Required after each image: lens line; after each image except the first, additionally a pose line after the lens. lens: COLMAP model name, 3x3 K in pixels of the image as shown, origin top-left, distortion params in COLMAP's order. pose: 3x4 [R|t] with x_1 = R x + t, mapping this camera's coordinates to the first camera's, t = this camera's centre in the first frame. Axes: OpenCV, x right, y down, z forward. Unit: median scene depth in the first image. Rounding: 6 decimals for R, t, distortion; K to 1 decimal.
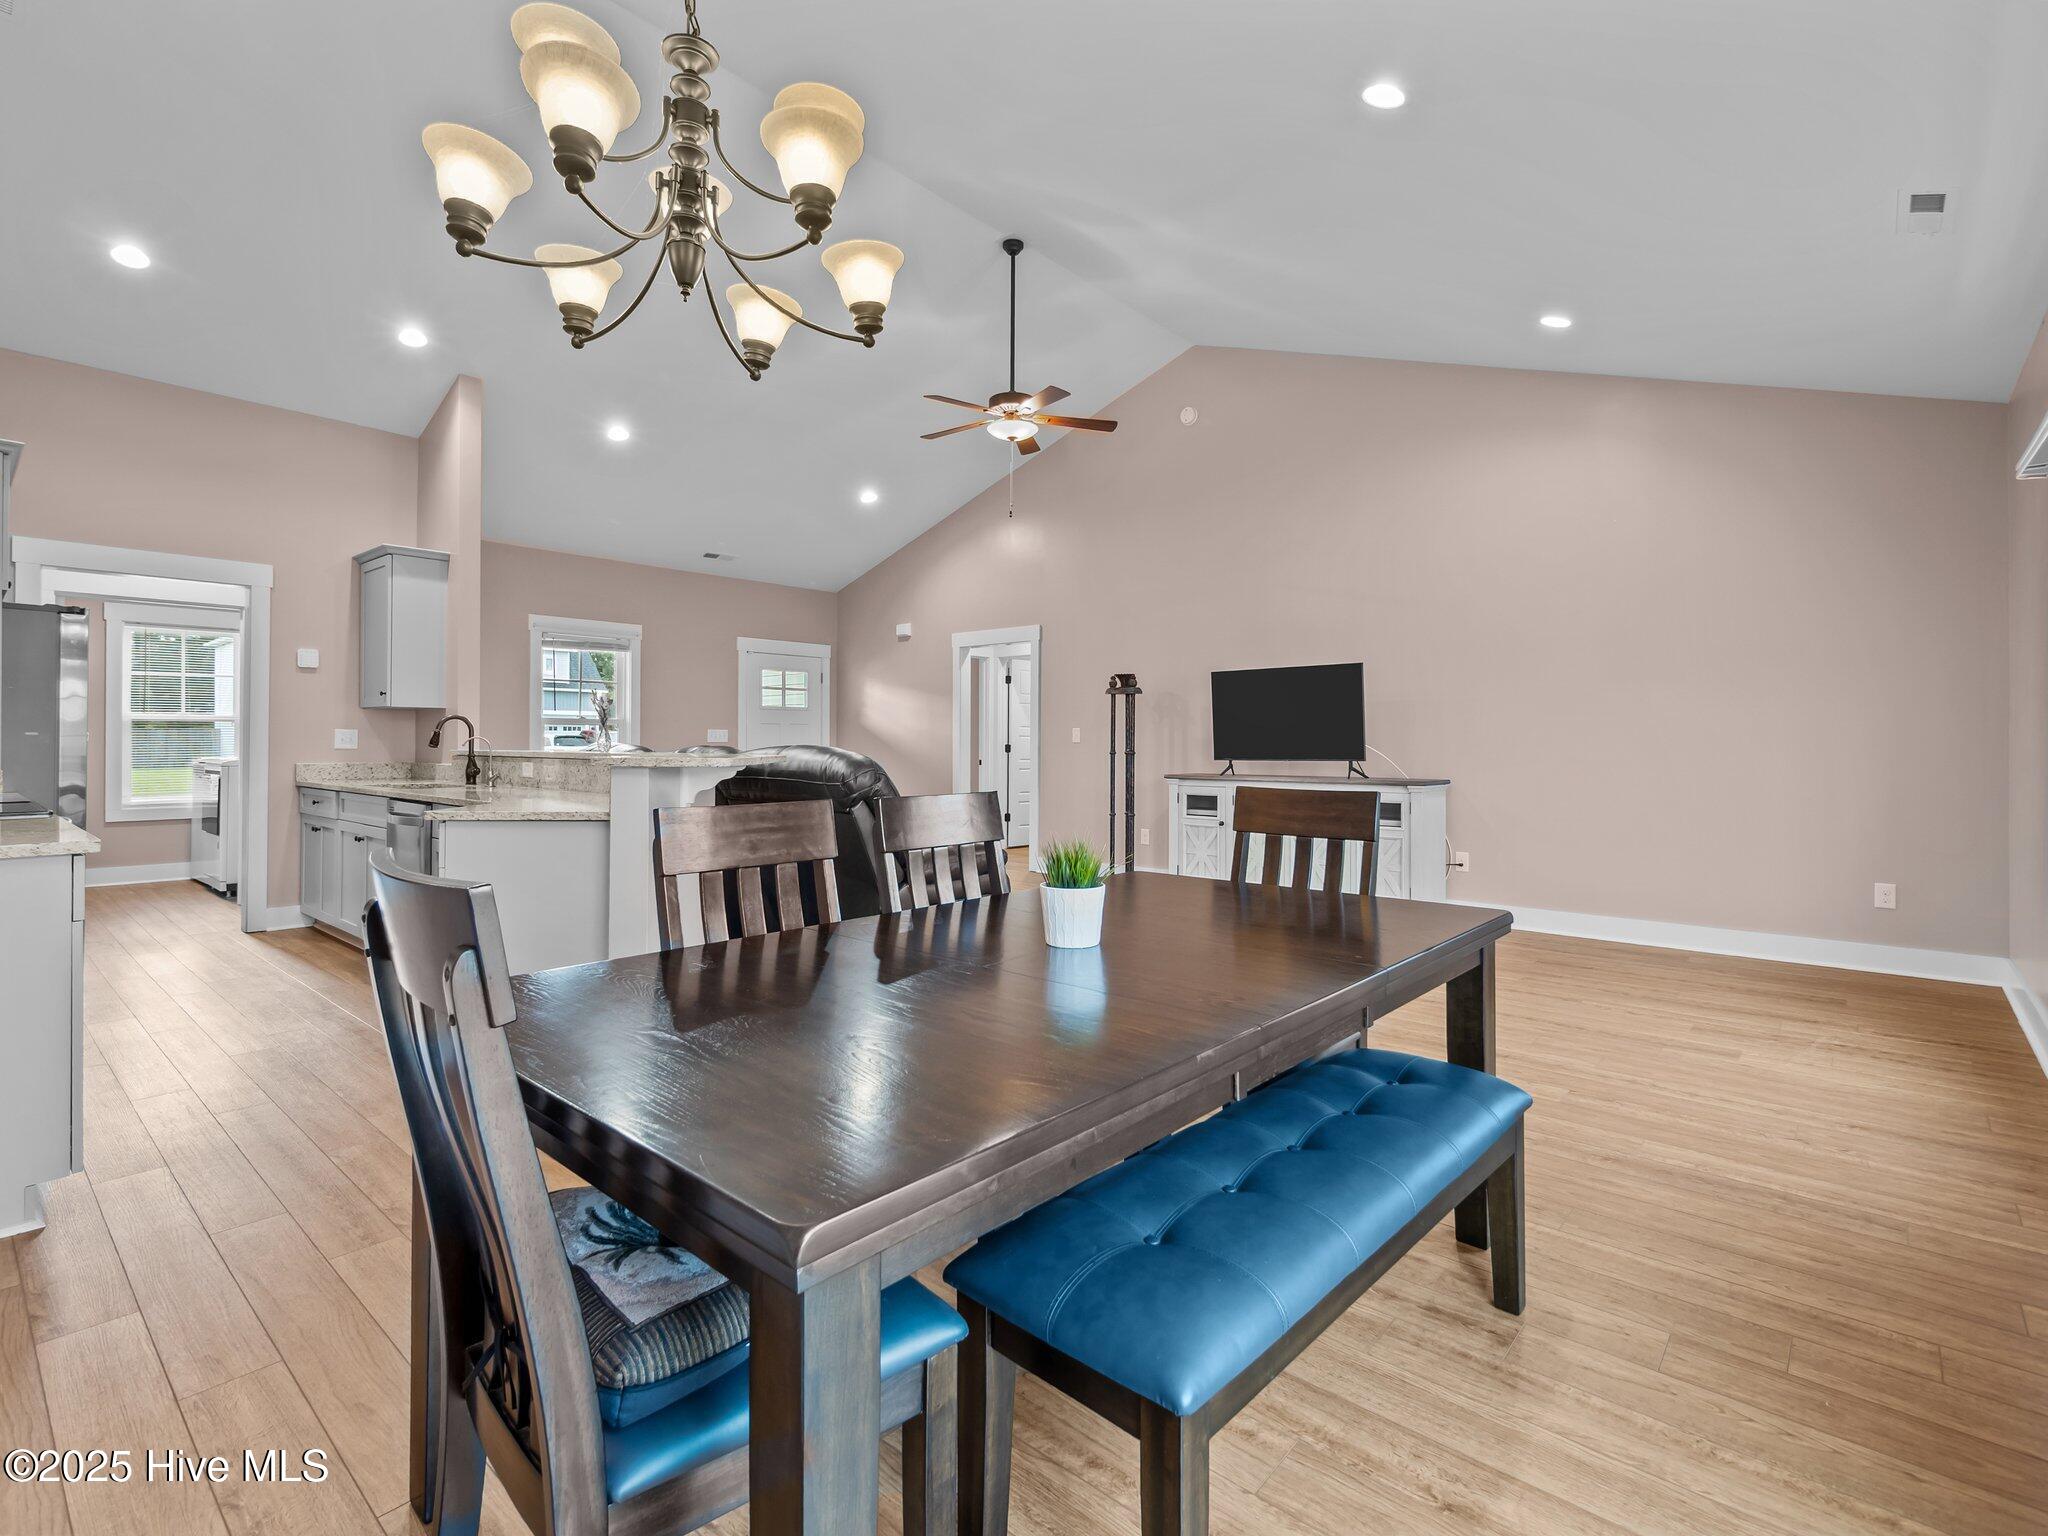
lens RADIAL K [[970.0, 0, 1024.3], [0, 970.0, 736.4], [0, 0, 1]] dist [0.003585, 0.000195]
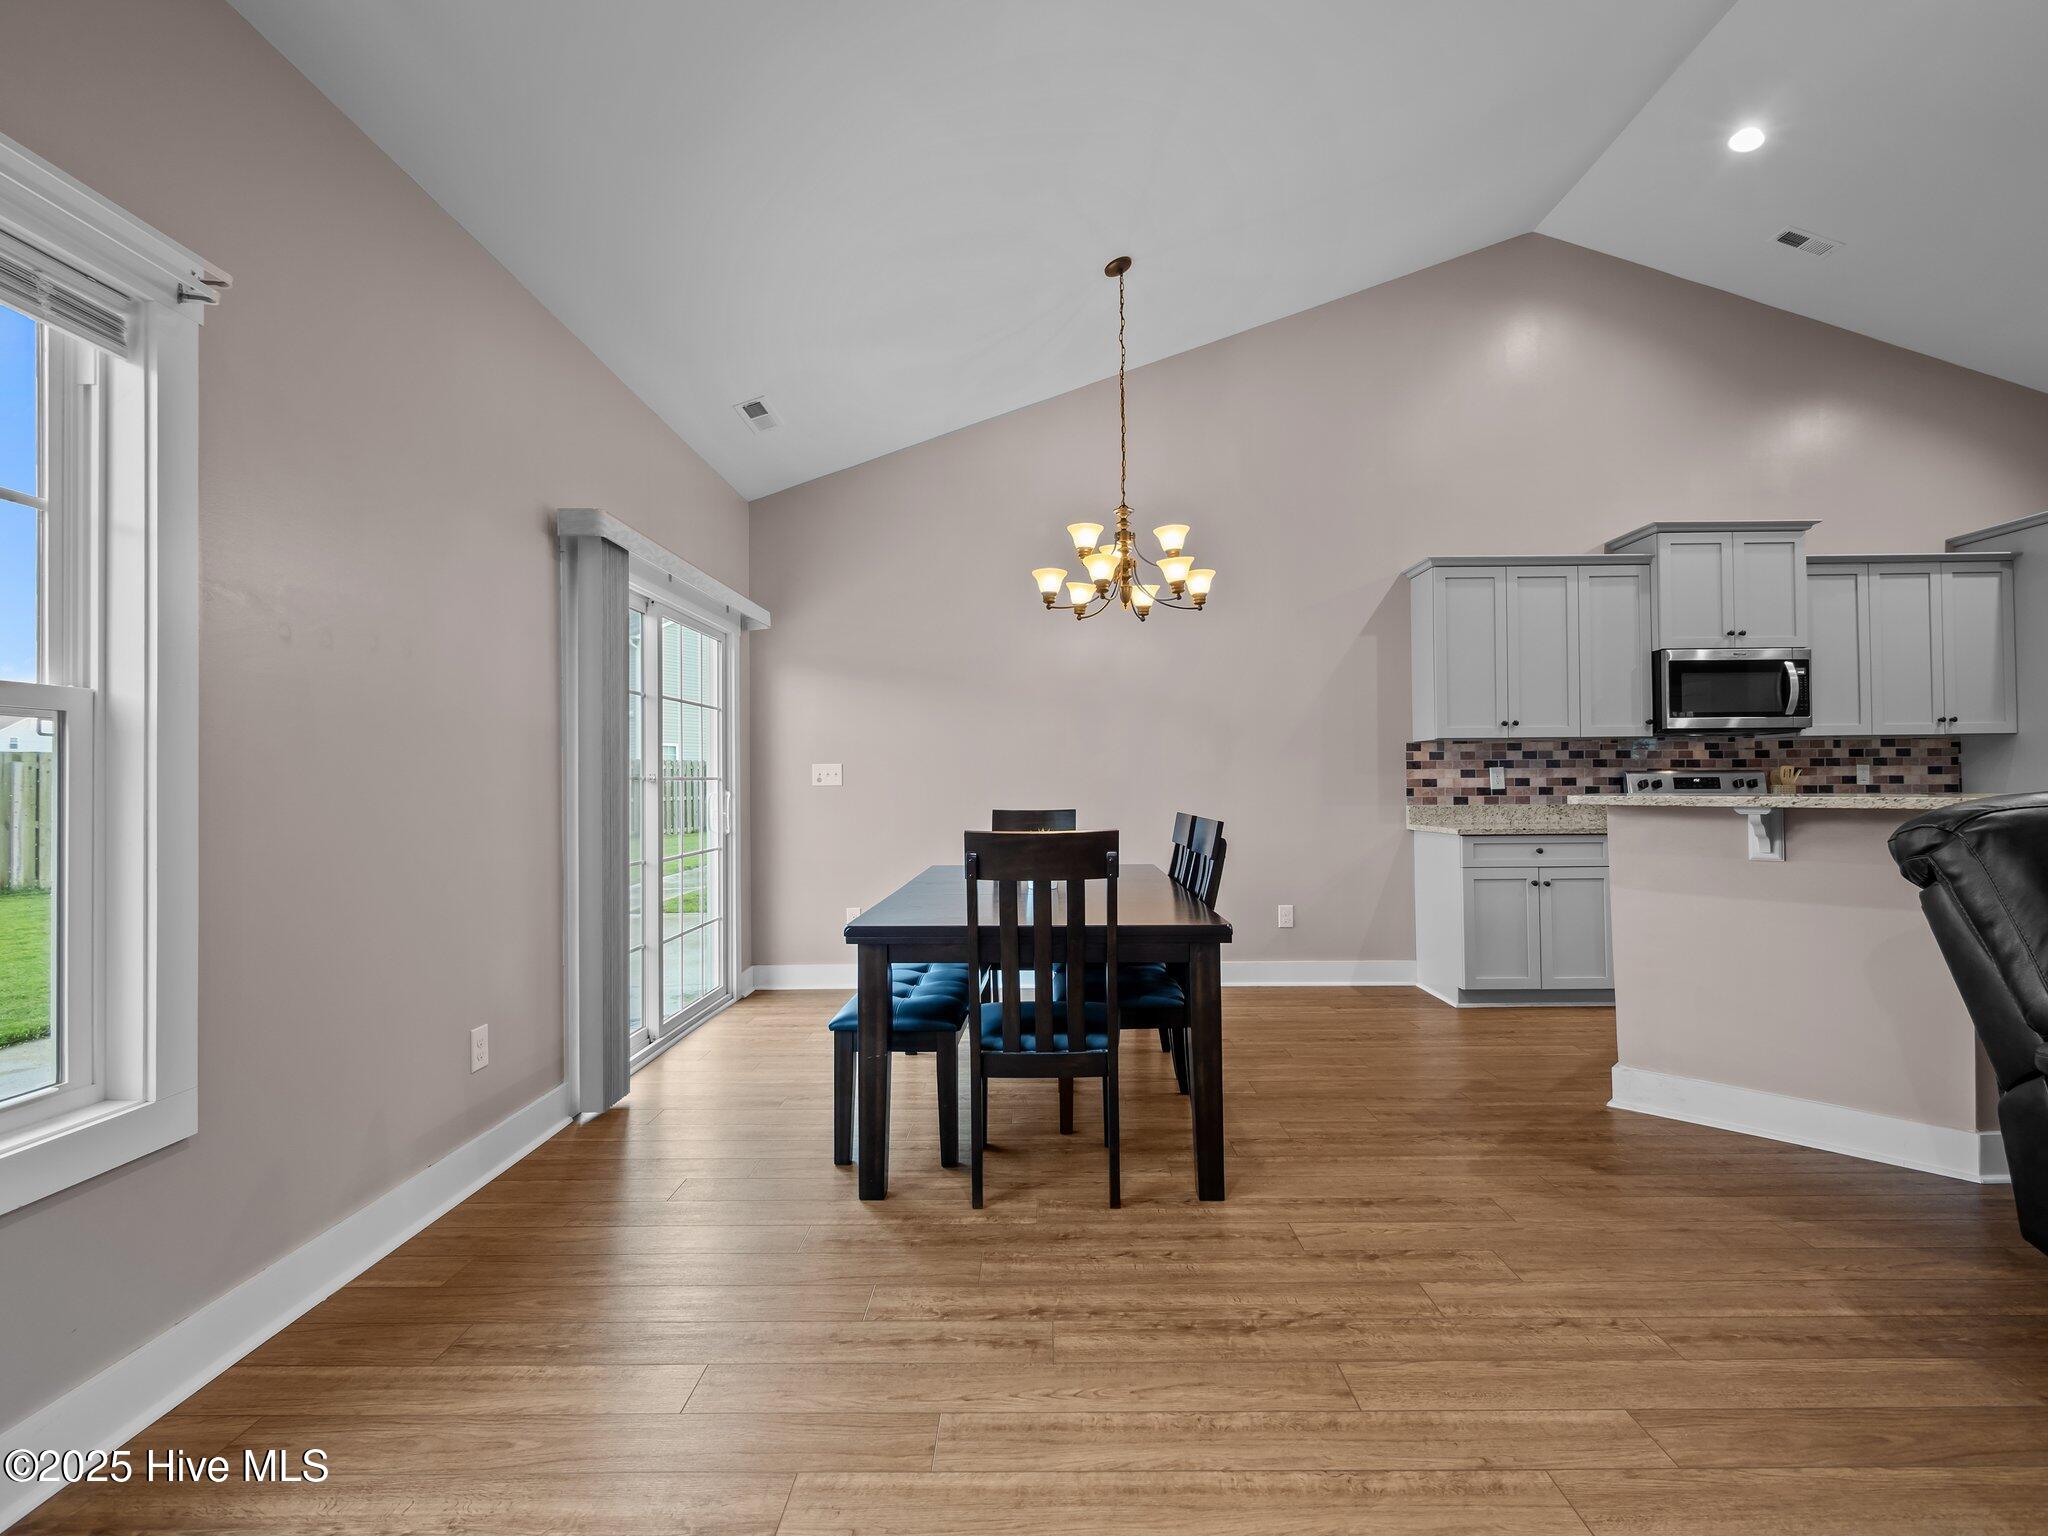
lens RADIAL K [[957.2, 0, 1034.0], [0, 957.2, 770.2], [0, 0, 1]] dist [0.001505, -0.000194]
pose [[-0.757546, -0.005966, -0.652754, 0.381451], [0.010048, 0.999733, -0.020799, 0.005906], [0.652704, -0.022315, -0.757284, 0.712846]]
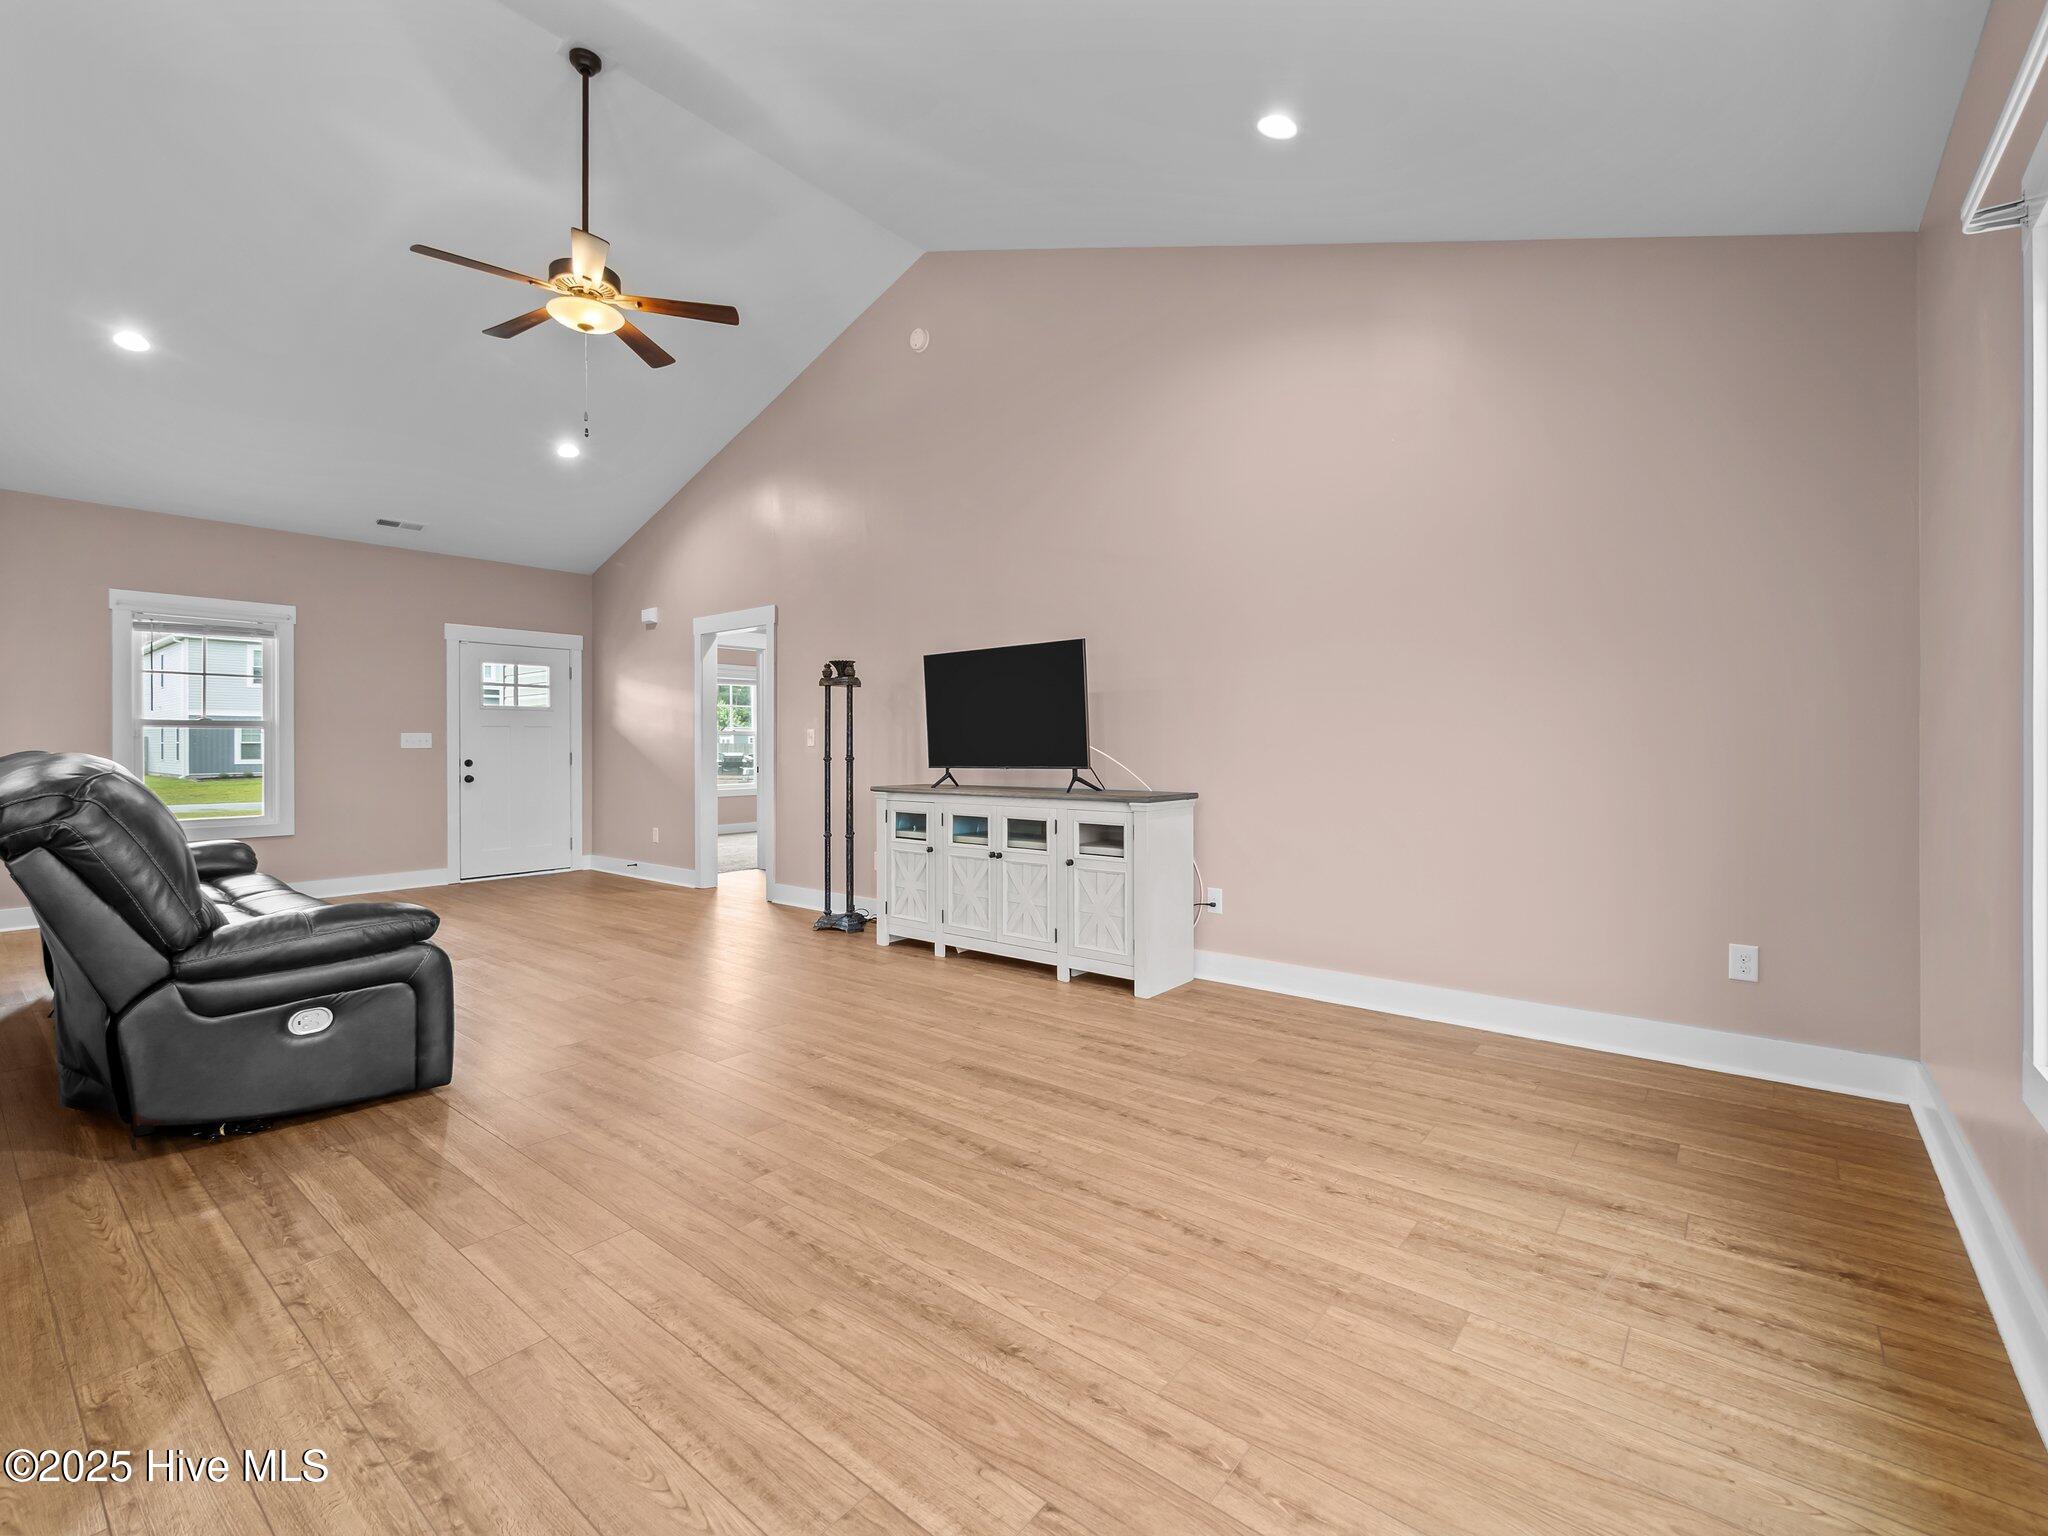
lens RADIAL K [[905.0, 0, 1029.4], [0, 905.0, 745.6], [0, 0, 1]] dist [-0.001590, 0.000482]
pose [[0.999222, -0.005704, 0.039016, 0.268910], [0.005486, 0.999969, 0.005686, 0.003116], [-0.039047, -0.005468, 0.999222, 0.288083]]
